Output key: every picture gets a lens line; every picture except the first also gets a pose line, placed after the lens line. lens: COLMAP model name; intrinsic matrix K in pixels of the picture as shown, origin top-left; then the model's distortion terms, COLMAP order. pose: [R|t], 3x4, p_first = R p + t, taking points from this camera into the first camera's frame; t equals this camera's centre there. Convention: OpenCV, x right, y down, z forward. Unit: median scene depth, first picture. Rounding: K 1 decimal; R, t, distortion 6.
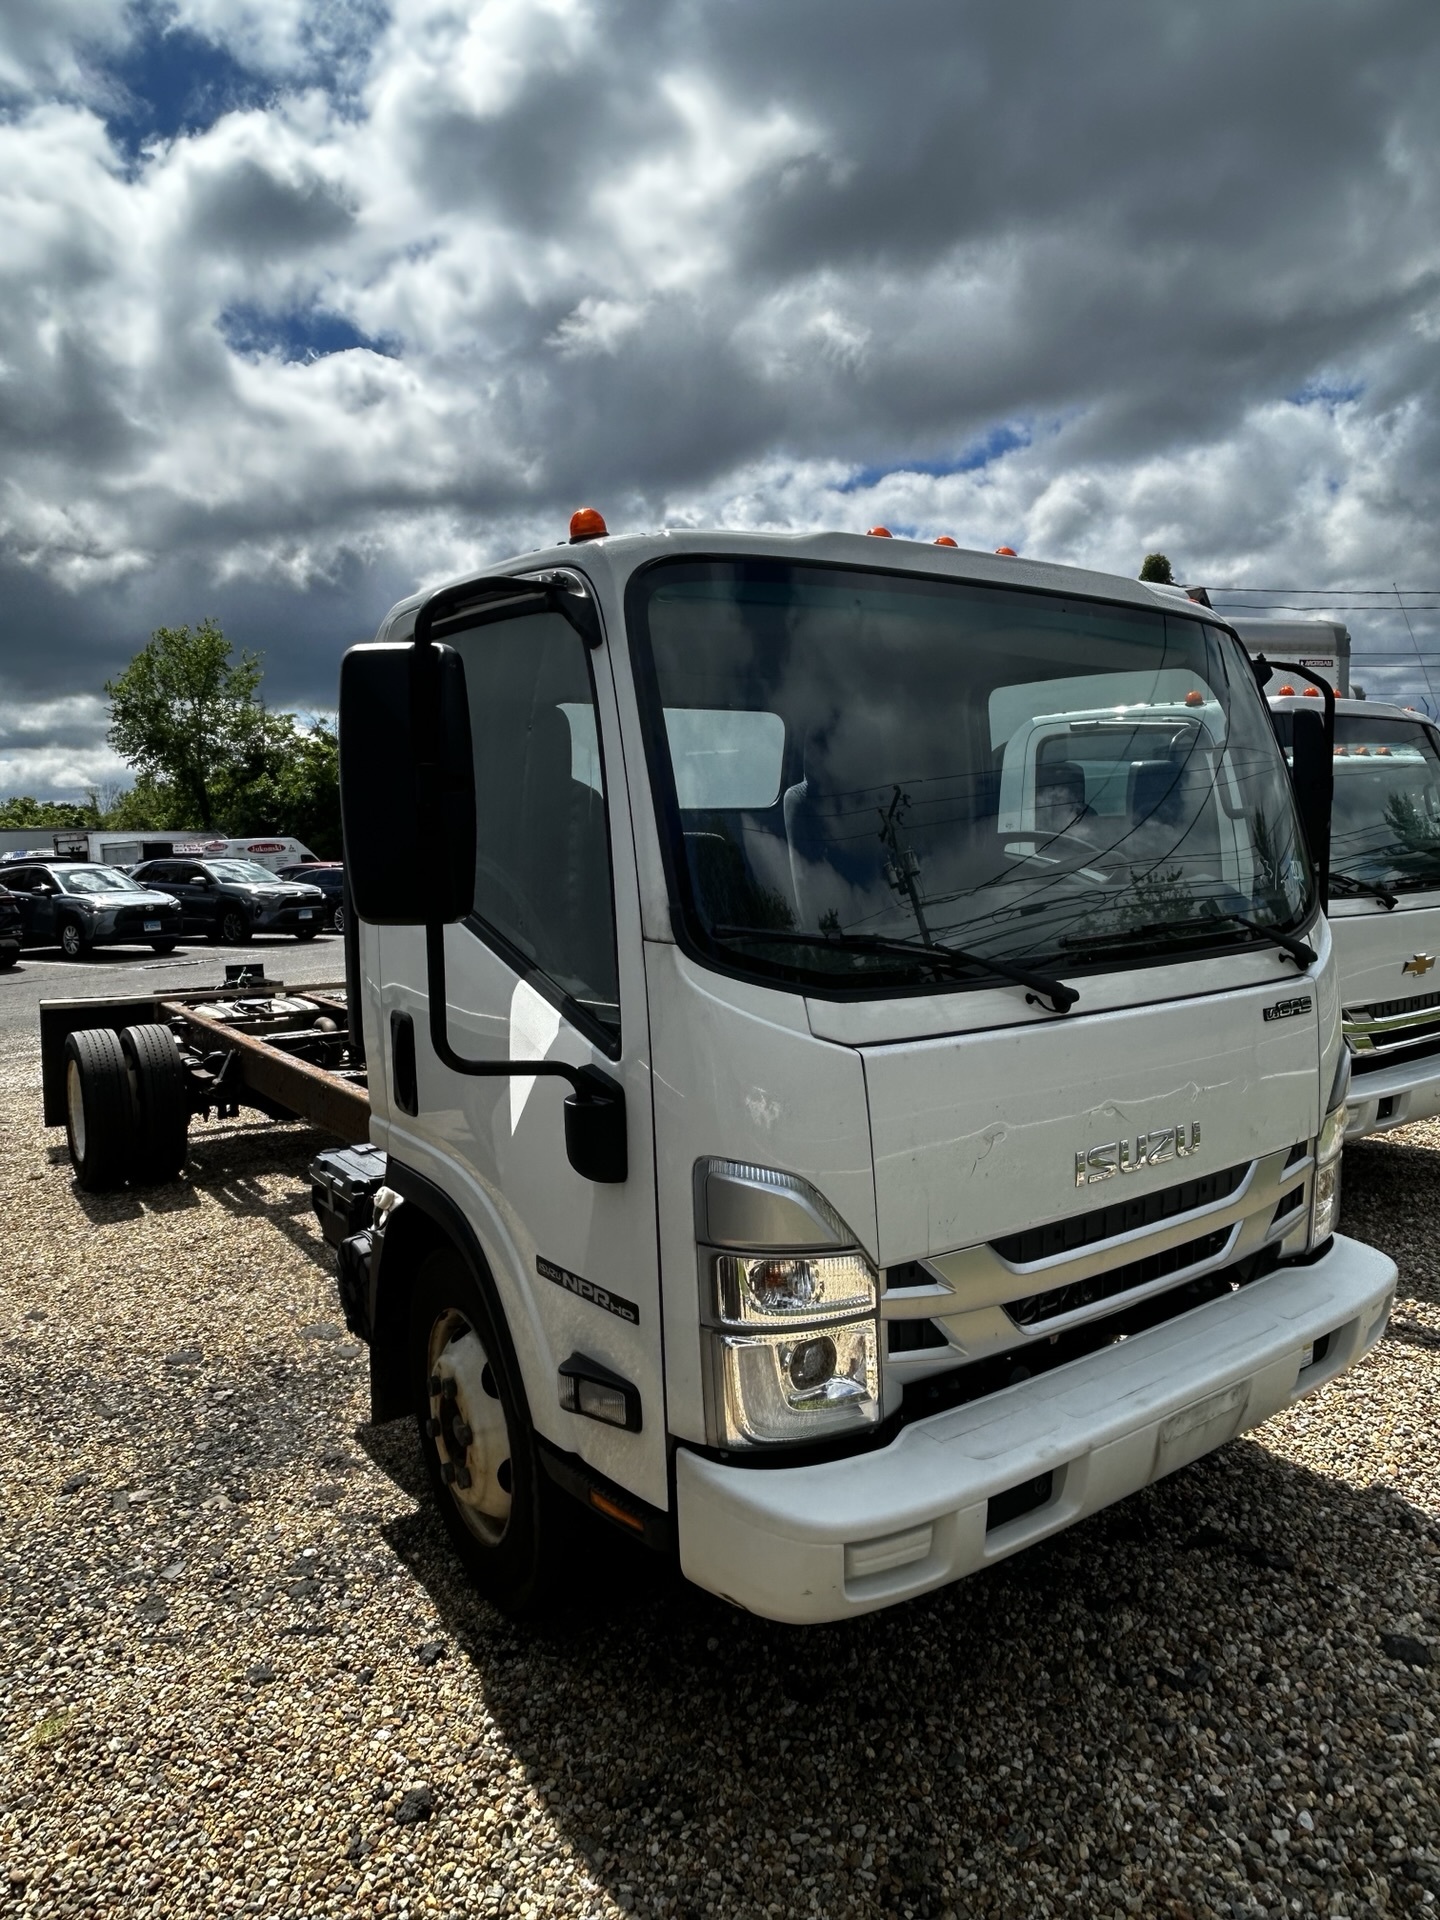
lens RADIAL K [[1324.9, 0, 748.4], [0, 1324.9, 965.3], [0, 0, 1]] dist [0.030257, -0.017268]
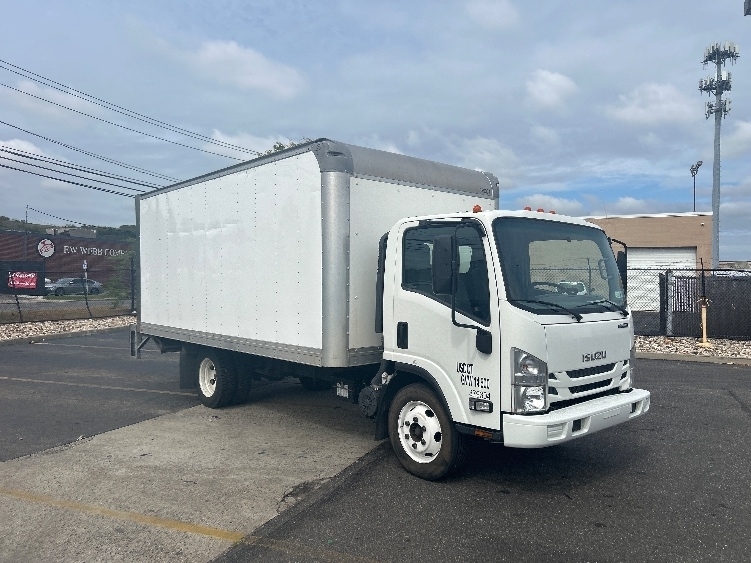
lens RADIAL K [[595.6, 0, 375.0], [0, 595.6, 282.3], [0, 0, 1]] dist [-0.003150, -0.000320]
pose [[0.996339, 0.029654, 0.080185, -0.605049], [-0.020829, 0.993852, -0.108738, 0.138193], [-0.082917, 0.106670, 0.990831, -0.910431]]
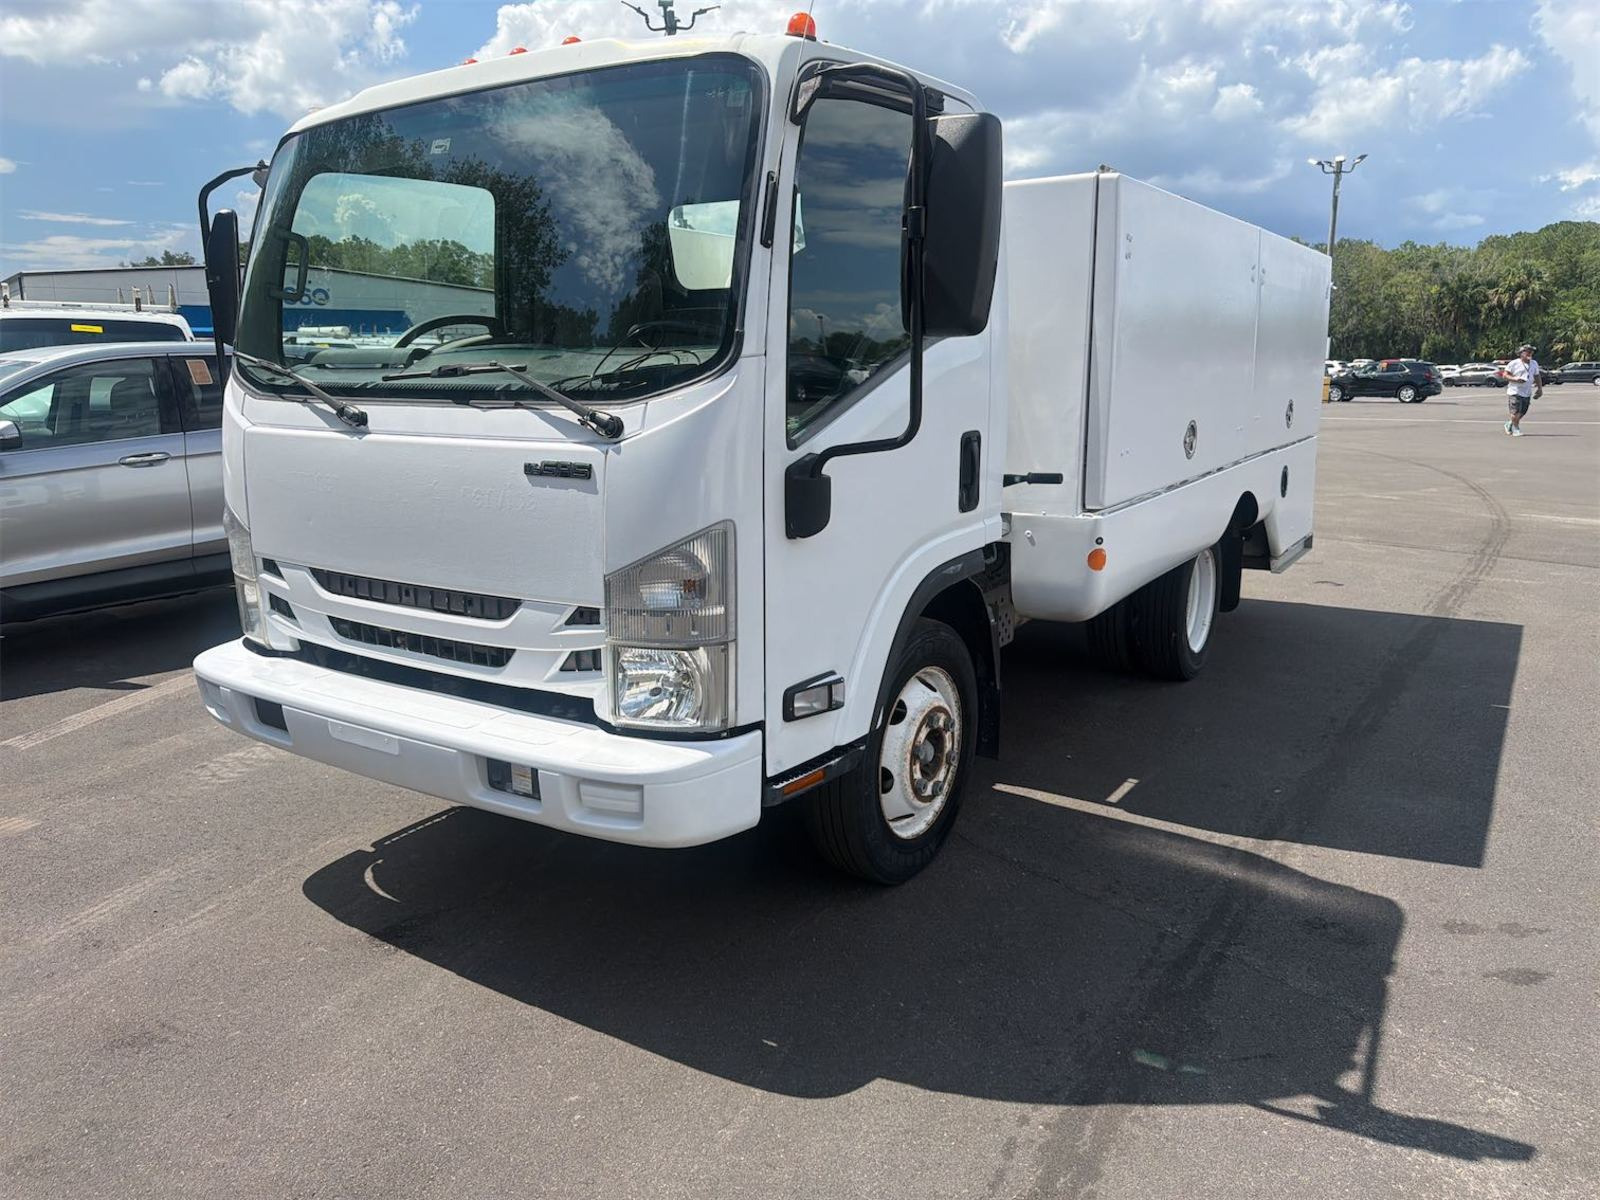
lens RADIAL K [[1104.1, 0, 798.5], [0, 1104.1, 601.3], [0, 0, 1]] dist [0.030257, -0.017268]
pose [[0.337899, 0.225519, -0.913764, 1.537567], [-0.092825, 0.974120, 0.206089, -0.074251], [0.936594, 0.015182, 0.350088, 1.062930]]
